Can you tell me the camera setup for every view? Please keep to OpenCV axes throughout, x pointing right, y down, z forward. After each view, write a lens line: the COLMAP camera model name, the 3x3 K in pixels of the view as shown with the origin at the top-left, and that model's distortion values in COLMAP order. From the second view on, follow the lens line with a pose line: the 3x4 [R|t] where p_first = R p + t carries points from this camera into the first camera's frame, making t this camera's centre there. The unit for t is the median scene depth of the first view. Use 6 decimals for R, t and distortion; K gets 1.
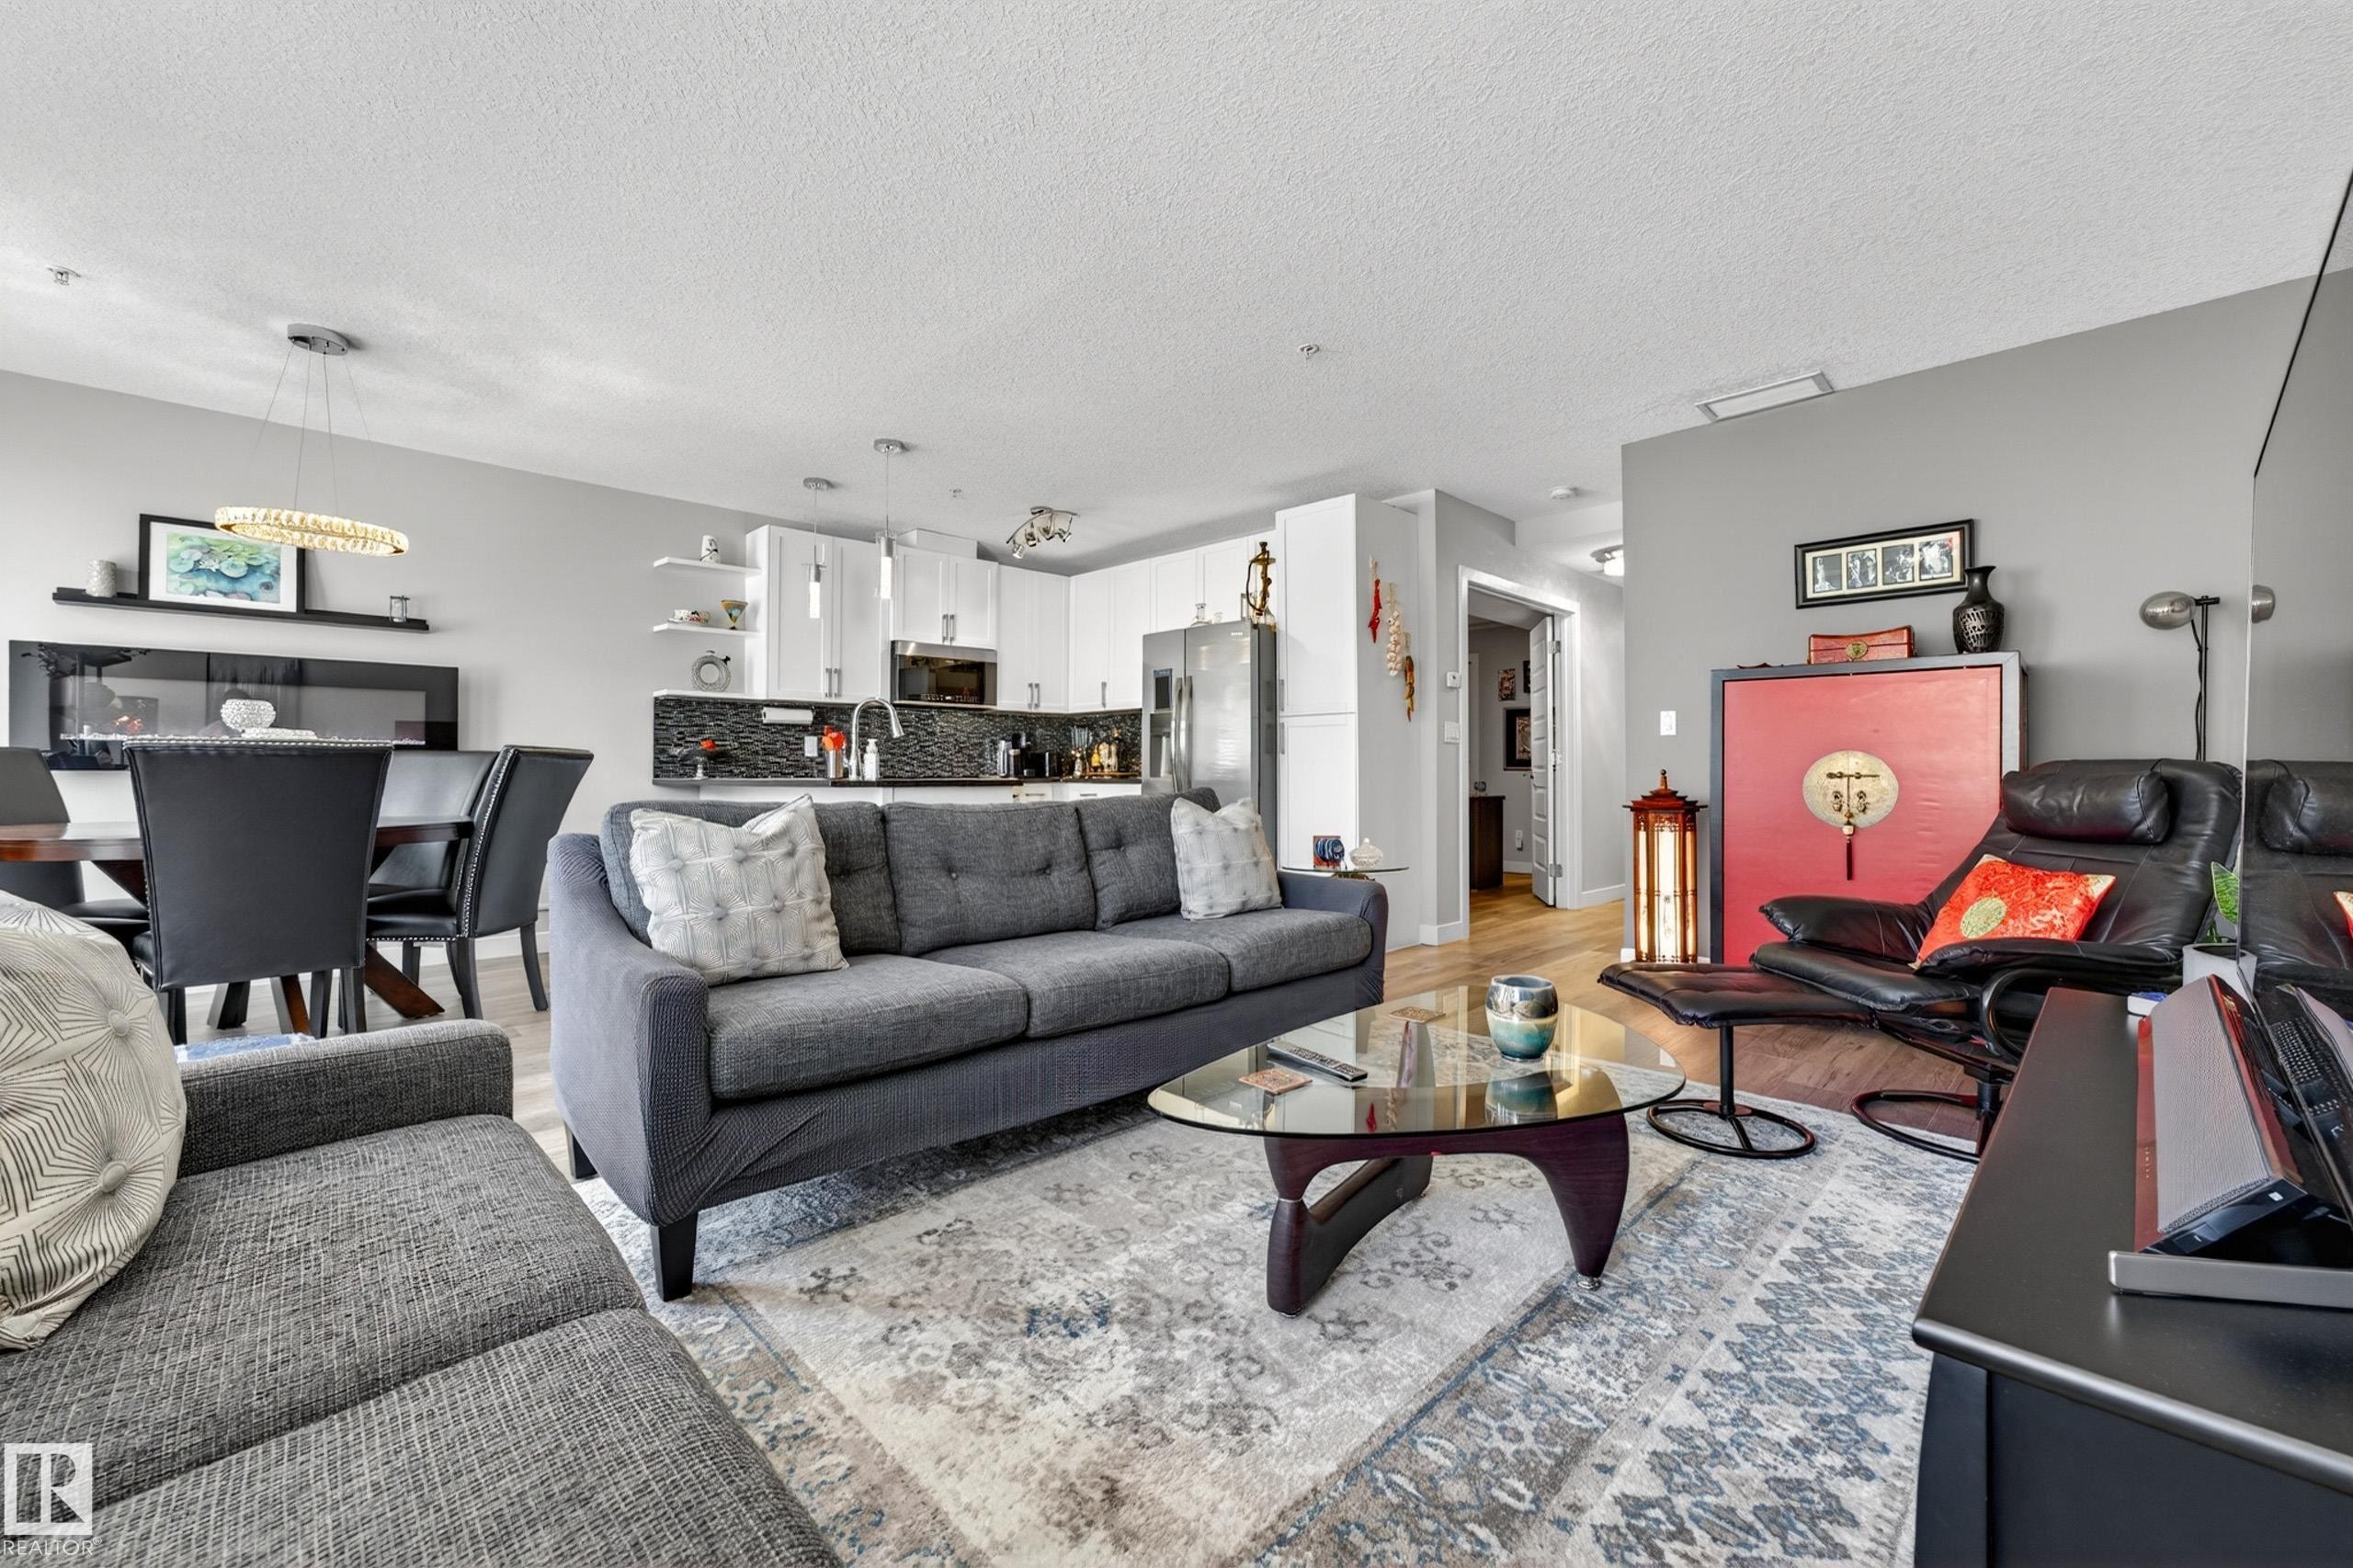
lens RADIAL K [[930.9, 0, 1173.5], [0, 930.9, 774.1], [0, 0, 1]] dist [-0.001157, 0.000022]
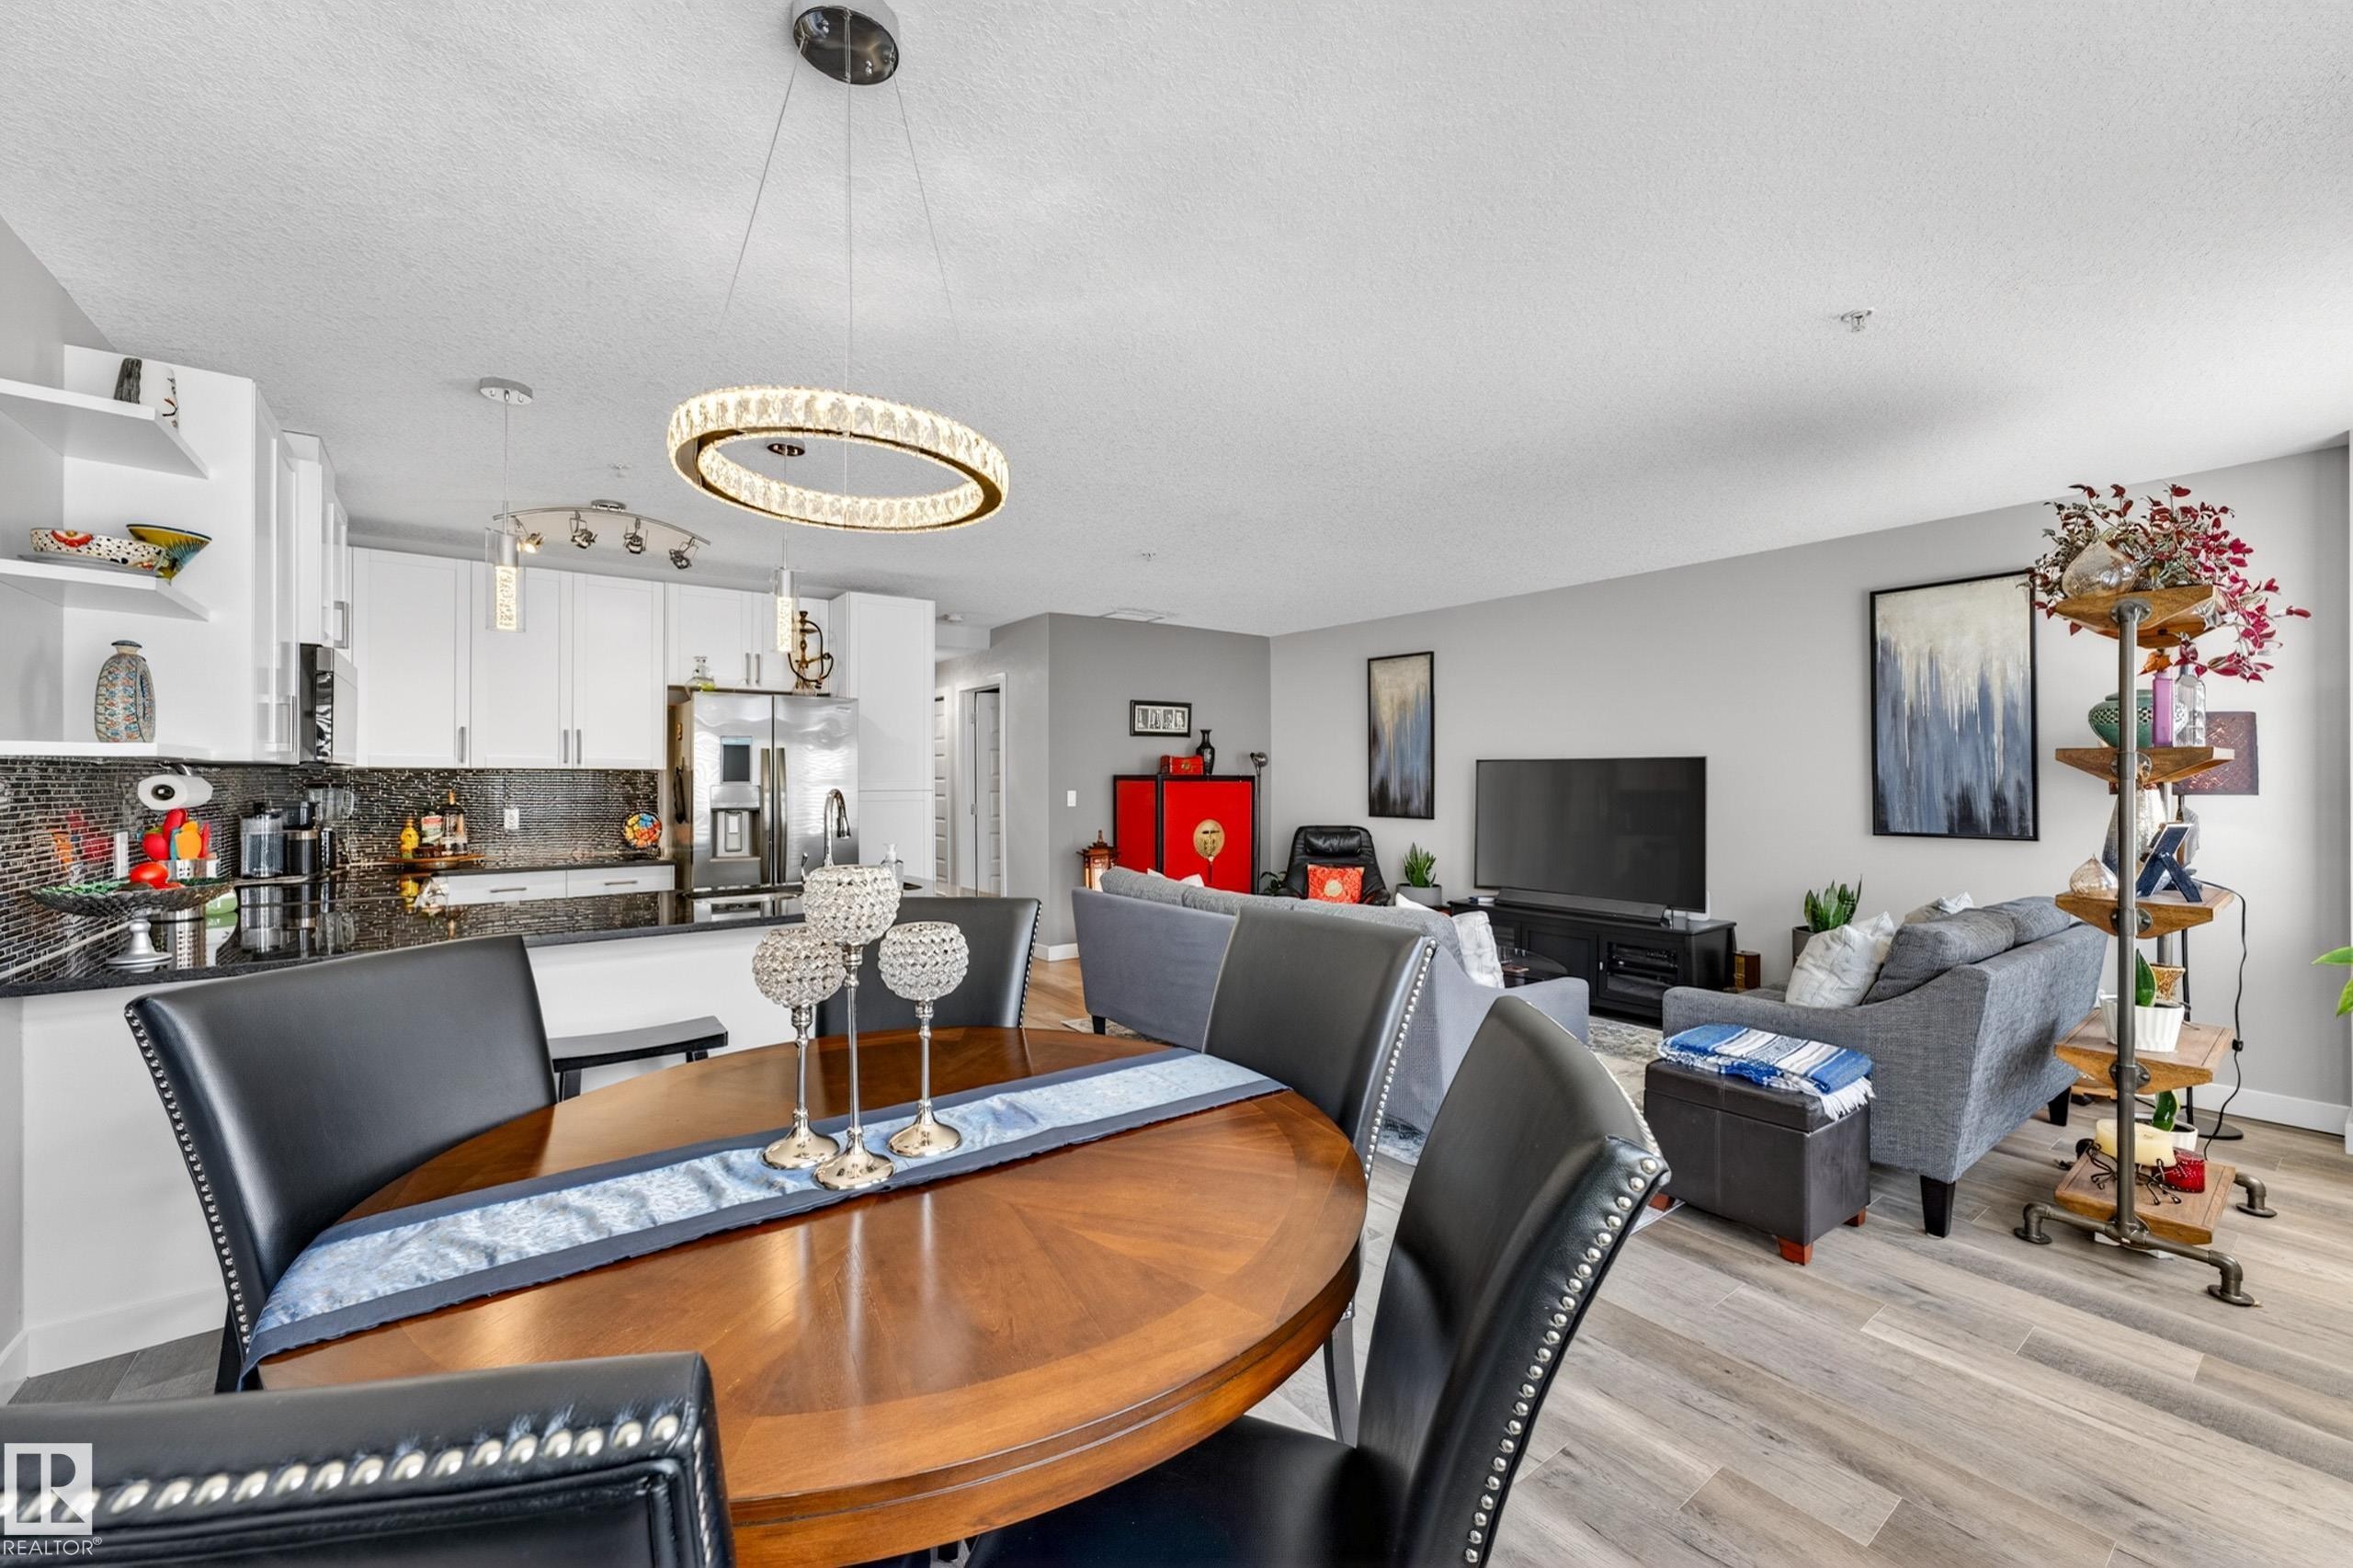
lens RADIAL K [[950.7, 0, 1179.0], [0, 950.7, 774.7], [0, 0, 1]] dist [-0.002188, 0.006442]
pose [[0.118291, -0.000870, 0.992979, -1.122446], [0.002583, 0.999997, 0.000568, -0.100034], [-0.992976, 0.002498, 0.118293, 0.665067]]
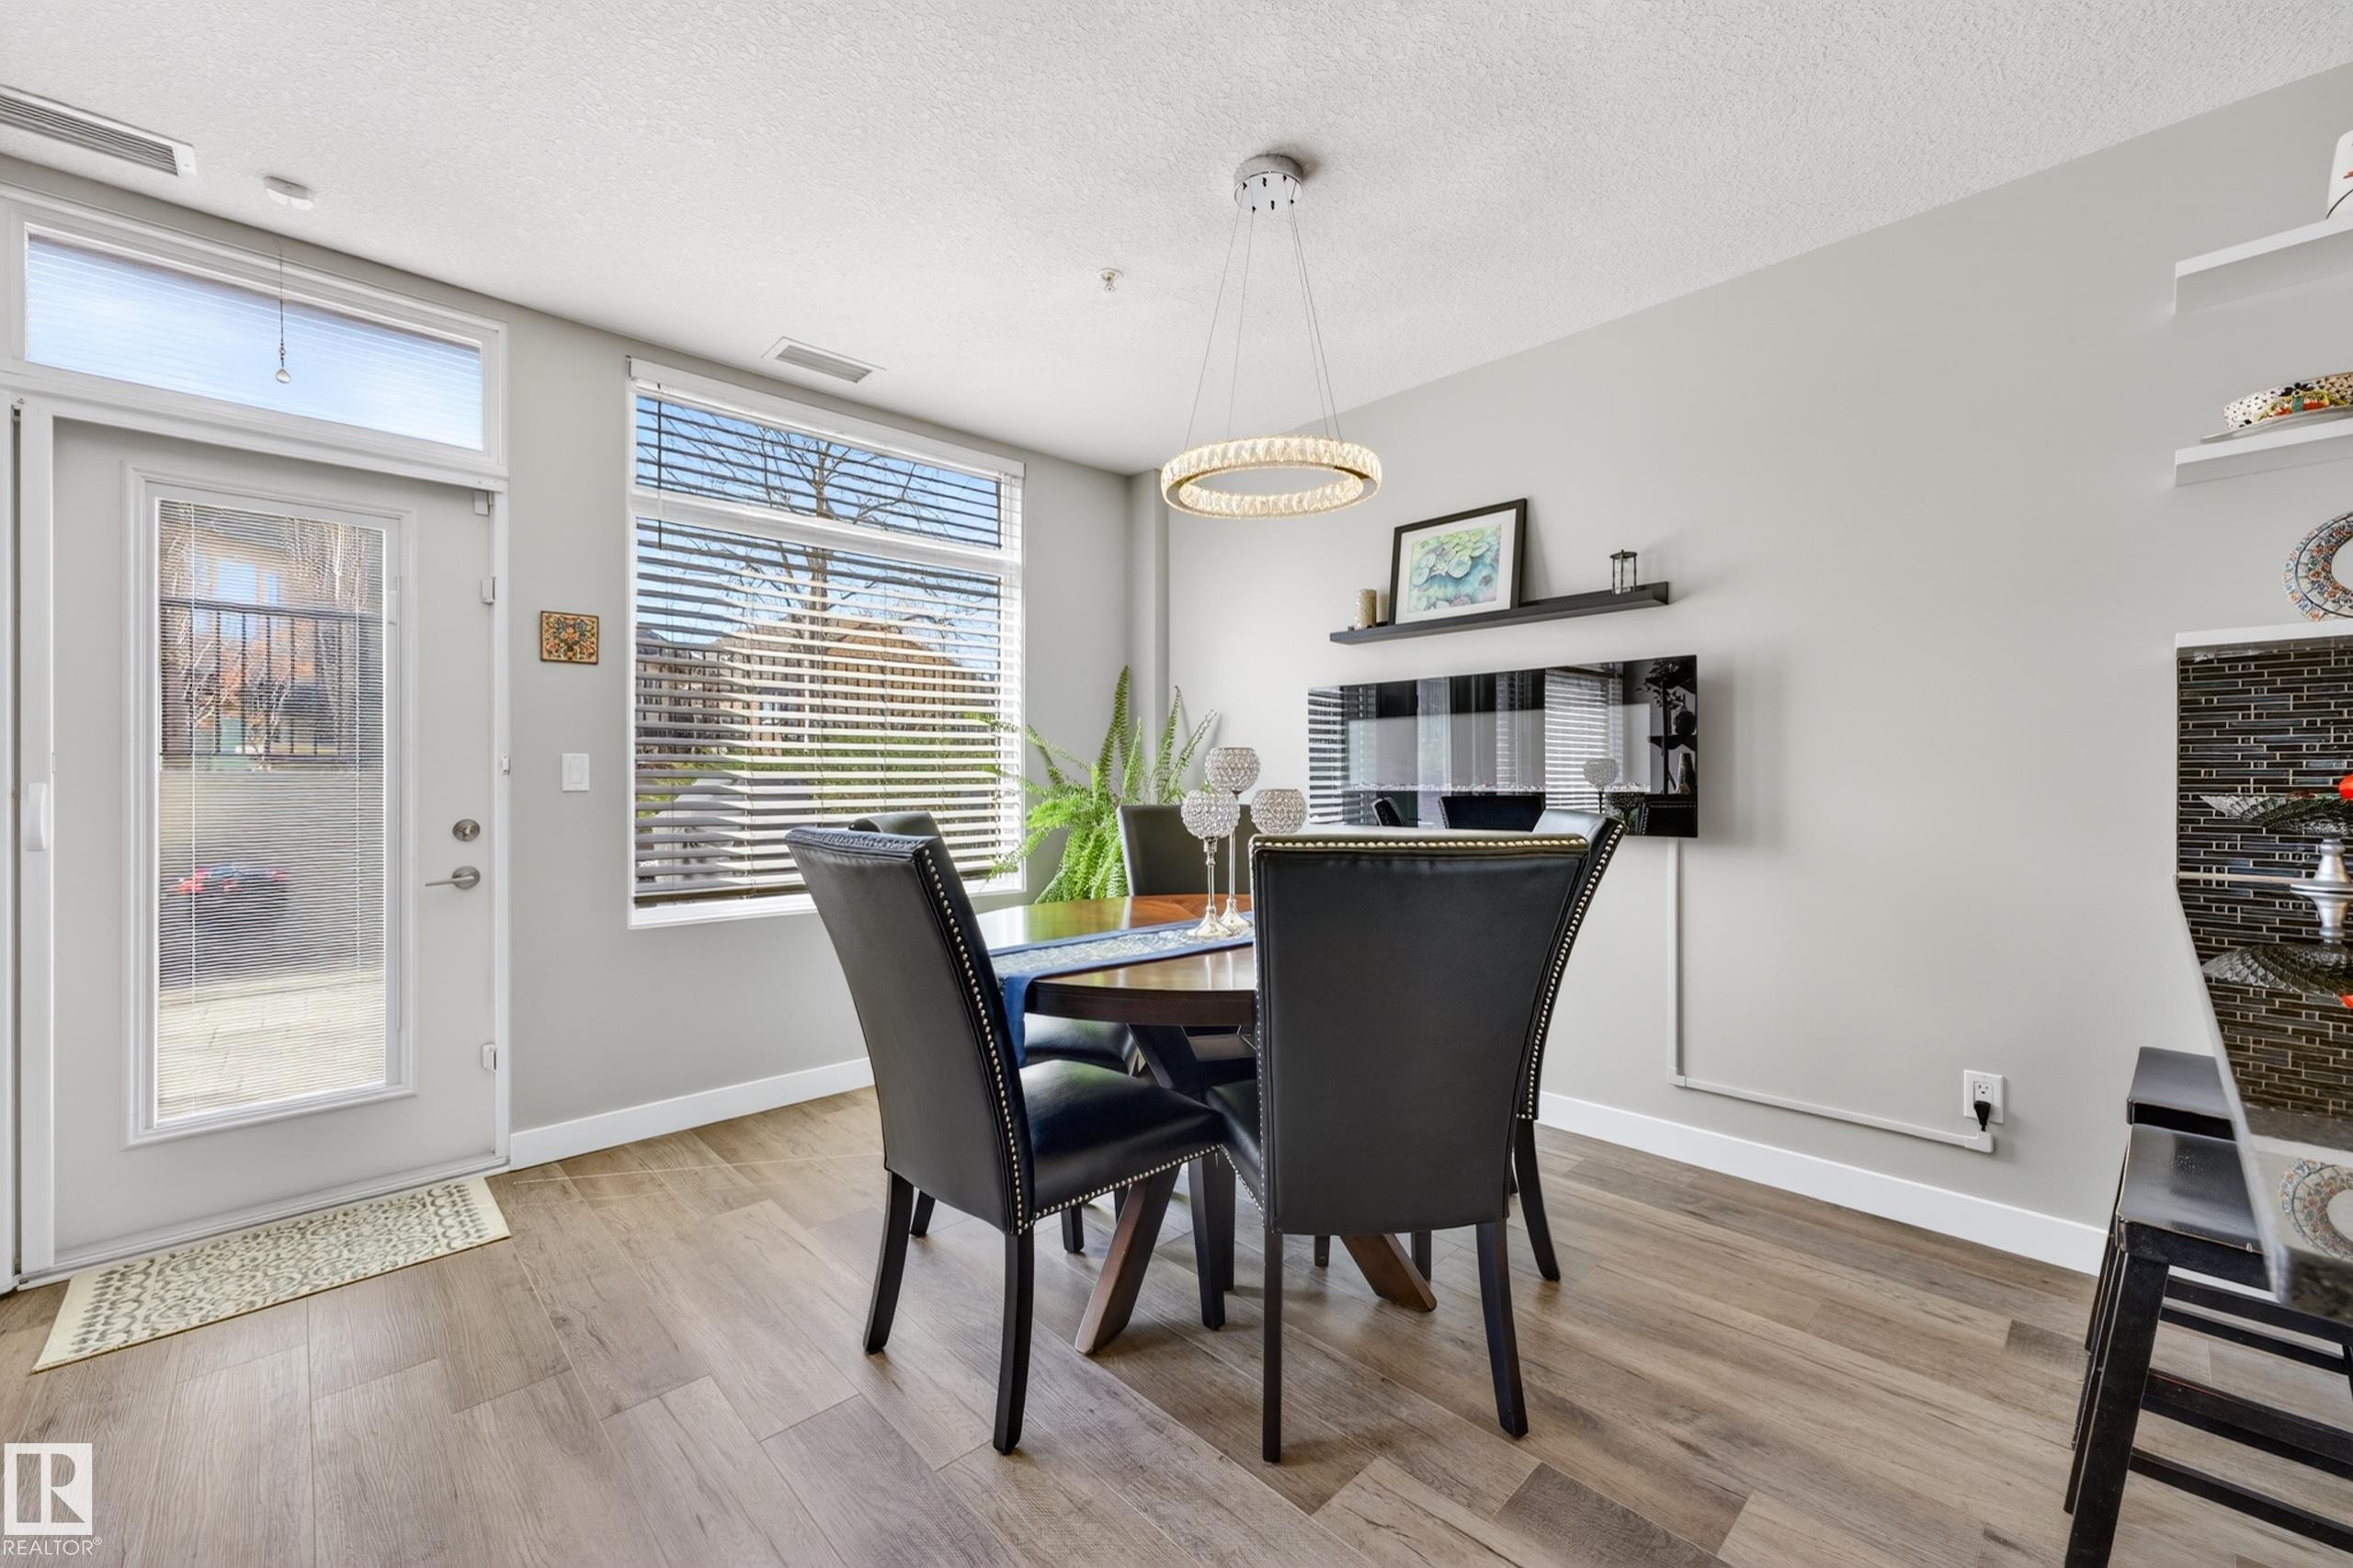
lens RADIAL K [[930.9, 0, 1173.5], [0, 930.9, 774.1], [0, 0, 1]] dist [-0.001157, 0.000022]
pose [[-0.015233, -0.004776, -0.999873, -0.238502], [0.002247, 0.999986, -0.004811, -0.046346], [0.999881, -0.002320, -0.015222, 0.787645]]
